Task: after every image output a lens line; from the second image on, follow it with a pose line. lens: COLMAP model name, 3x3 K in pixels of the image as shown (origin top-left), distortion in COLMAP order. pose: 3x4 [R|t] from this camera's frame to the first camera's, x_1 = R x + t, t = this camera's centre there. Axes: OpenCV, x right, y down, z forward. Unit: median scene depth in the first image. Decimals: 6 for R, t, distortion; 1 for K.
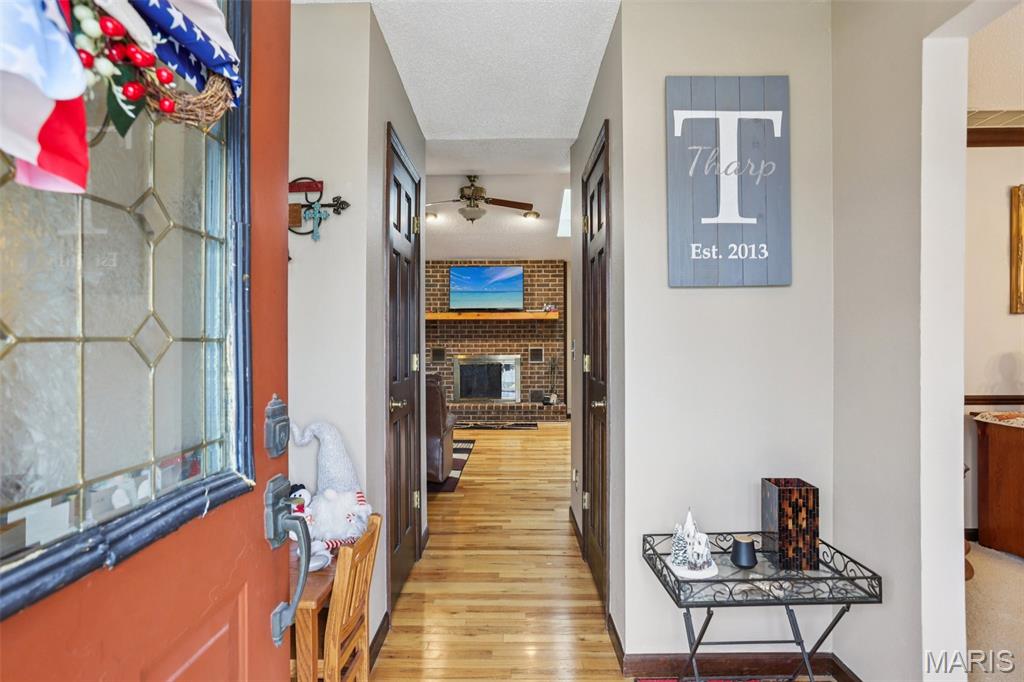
lens RADIAL K [[518.5, 0, 494.6], [0, 518.5, 346.0], [0, 0, 1]] dist [-0.052576, 0.017416]
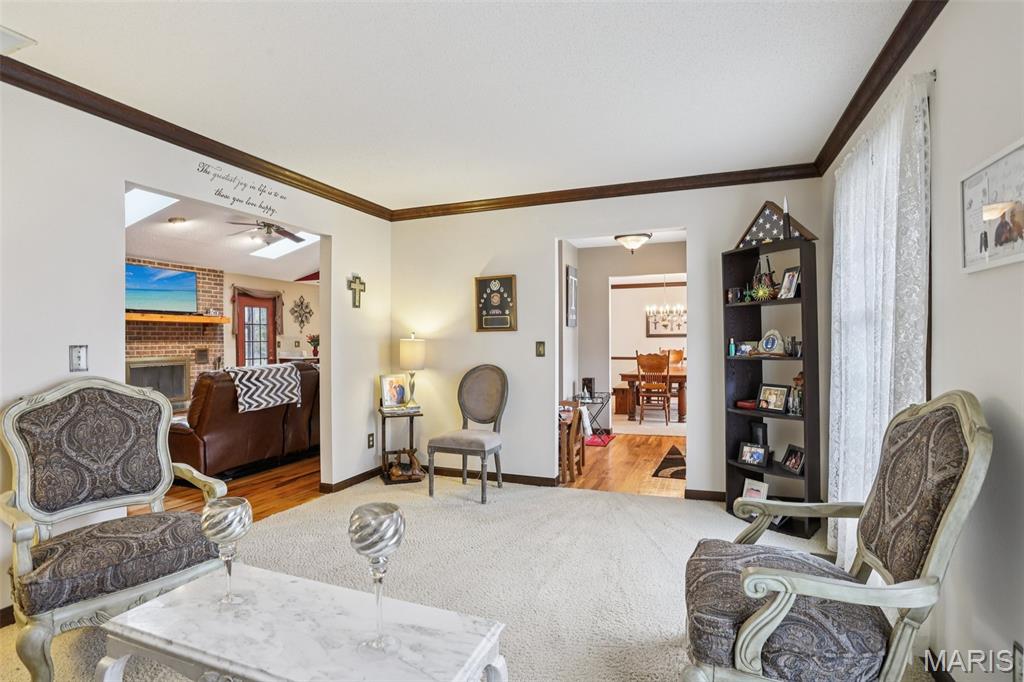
lens RADIAL K [[518.5, 0, 493.3], [0, 518.5, 347.7], [0, 0, 1]] dist [-0.052576, 0.017416]
pose [[0.368089, -0.012408, 0.929708, -0.879280], [0.011012, 0.999899, 0.008985, -0.002542], [-0.929725, 0.006931, 0.368189, 0.053628]]
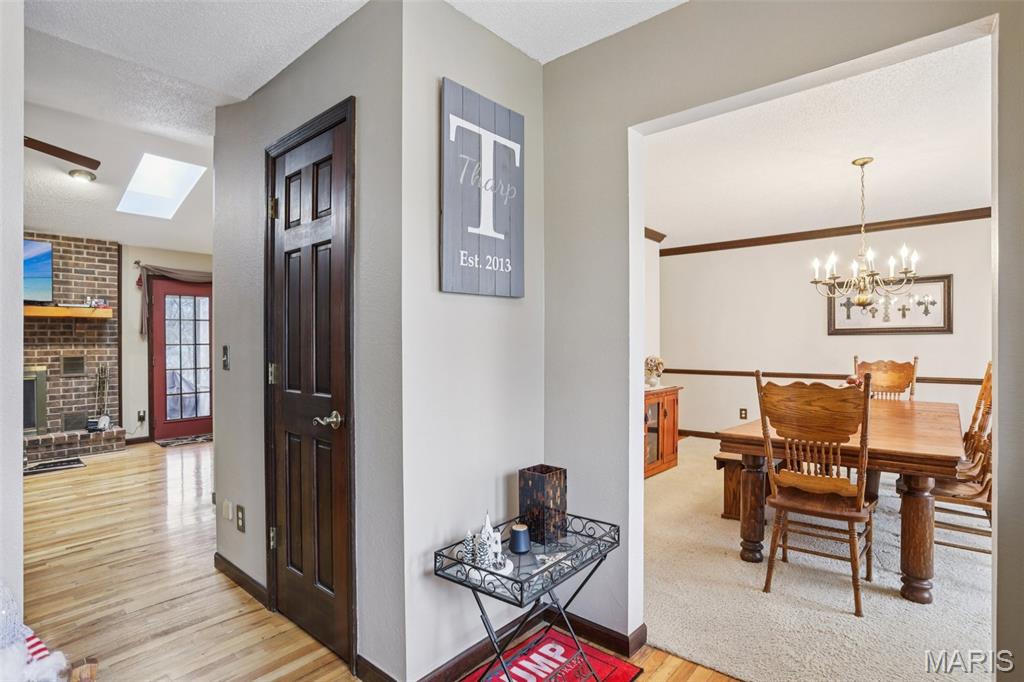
lens RADIAL K [[518.5, 0, 516.5], [0, 518.5, 344.5], [0, 0, 1]] dist [-0.052576, 0.017416]
pose [[0.633130, -0.003833, 0.774036, -0.094756], [0.011893, 0.999918, -0.004777, -0.002181], [-0.773954, 0.012230, 0.633124, 0.077433]]
